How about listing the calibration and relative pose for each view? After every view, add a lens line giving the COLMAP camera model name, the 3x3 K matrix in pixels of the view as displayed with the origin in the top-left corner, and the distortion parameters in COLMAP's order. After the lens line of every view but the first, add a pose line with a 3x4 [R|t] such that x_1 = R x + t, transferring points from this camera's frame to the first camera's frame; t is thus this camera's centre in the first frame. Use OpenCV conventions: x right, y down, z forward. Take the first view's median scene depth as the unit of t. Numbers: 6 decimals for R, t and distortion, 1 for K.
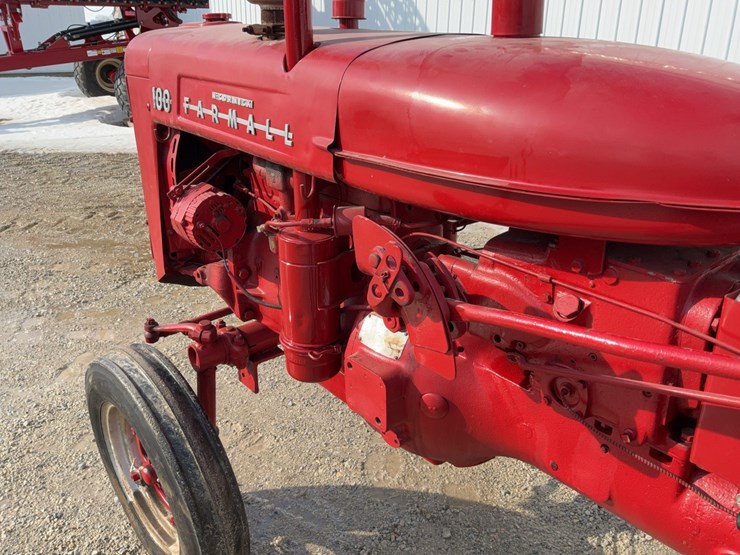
lens RADIAL K [[610.9, 0, 370.0], [0, 610.9, 277.5], [0, 0, 1]] dist [0.092703, -0.158705]
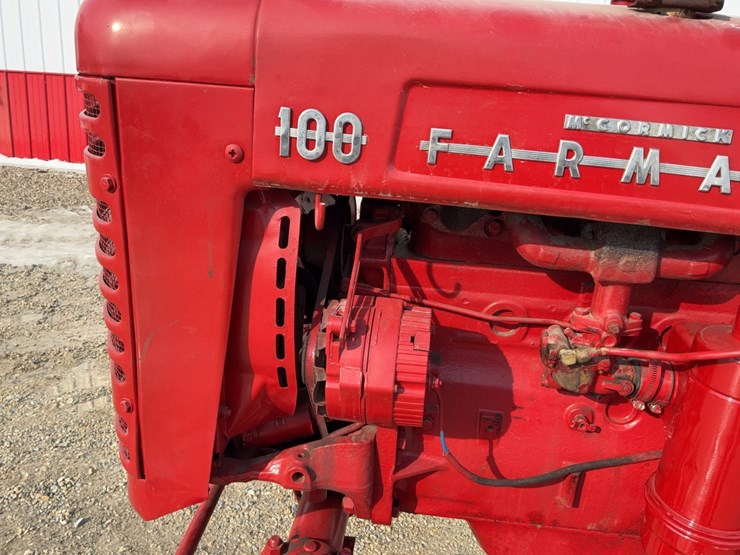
lens RADIAL K [[609.6, 0, 374.6], [0, 609.6, 276.5], [0, 0, 1]] dist [0.090919, -0.185899]
pose [[0.717233, -0.190168, 0.670382, -0.710585], [0.208111, 0.976593, 0.054377, -0.233294], [-0.665031, 0.100513, 0.740021, 0.751449]]
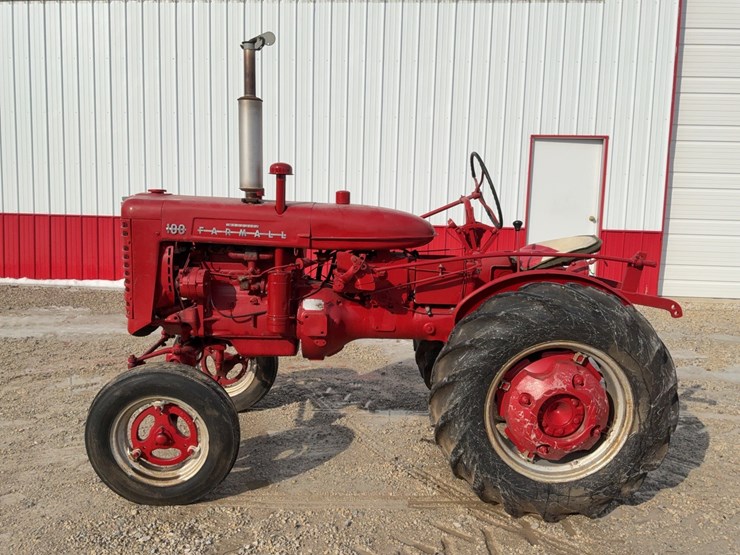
lens RADIAL K [[609.6, 0, 374.6], [0, 609.6, 276.5], [0, 0, 1]] dist [0.090919, -0.185899]
pose [[0.639090, -0.087810, 0.764103, -1.750816], [0.264852, 0.957827, -0.111448, 0.326922], [-0.722092, 0.273599, 0.635394, -0.910759]]
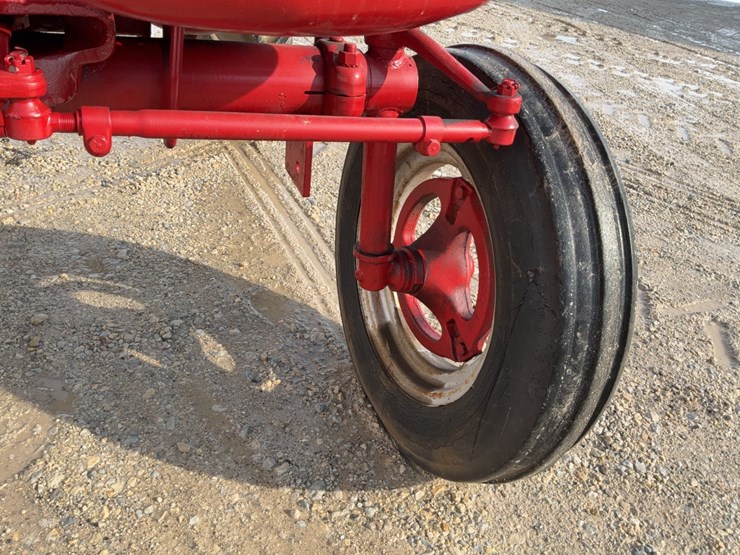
lens RADIAL K [[609.6, 0, 374.6], [0, 609.6, 276.5], [0, 0, 1]] dist [0.090919, -0.185899]
pose [[-0.945771, -0.259732, 0.195082, -0.521963], [0.000131, 0.600251, 0.799812, -0.276845], [-0.324835, 0.756464, -0.567665, 2.035707]]
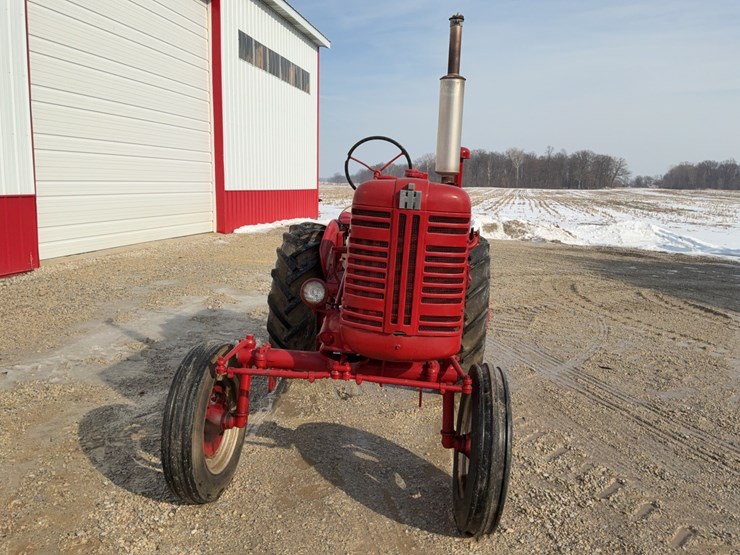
lens RADIAL K [[609.6, 0, 374.6], [0, 609.6, 276.5], [0, 0, 1]] dist [0.090919, -0.185899]
pose [[-0.695848, -0.140323, 0.704347, -1.688026], [0.228276, 0.886653, 0.402164, -1.128016], [-0.680945, 0.440631, -0.584943, 2.803089]]
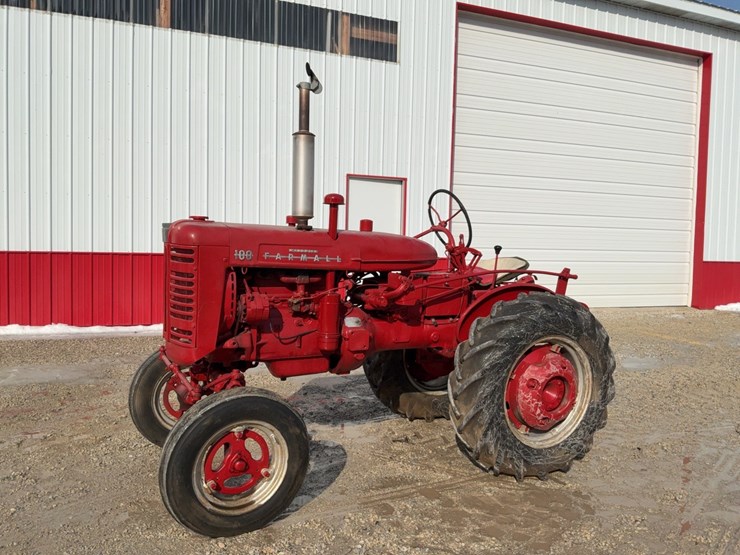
lens RADIAL K [[609.6, 0, 374.6], [0, 609.6, 276.5], [0, 0, 1]] dist [0.090919, -0.185899]
pose [[0.217574, -0.059842, 0.974208, -2.673477], [0.337037, 0.941330, -0.017450, -0.026814], [-0.916006, 0.332141, 0.224978, 0.132701]]
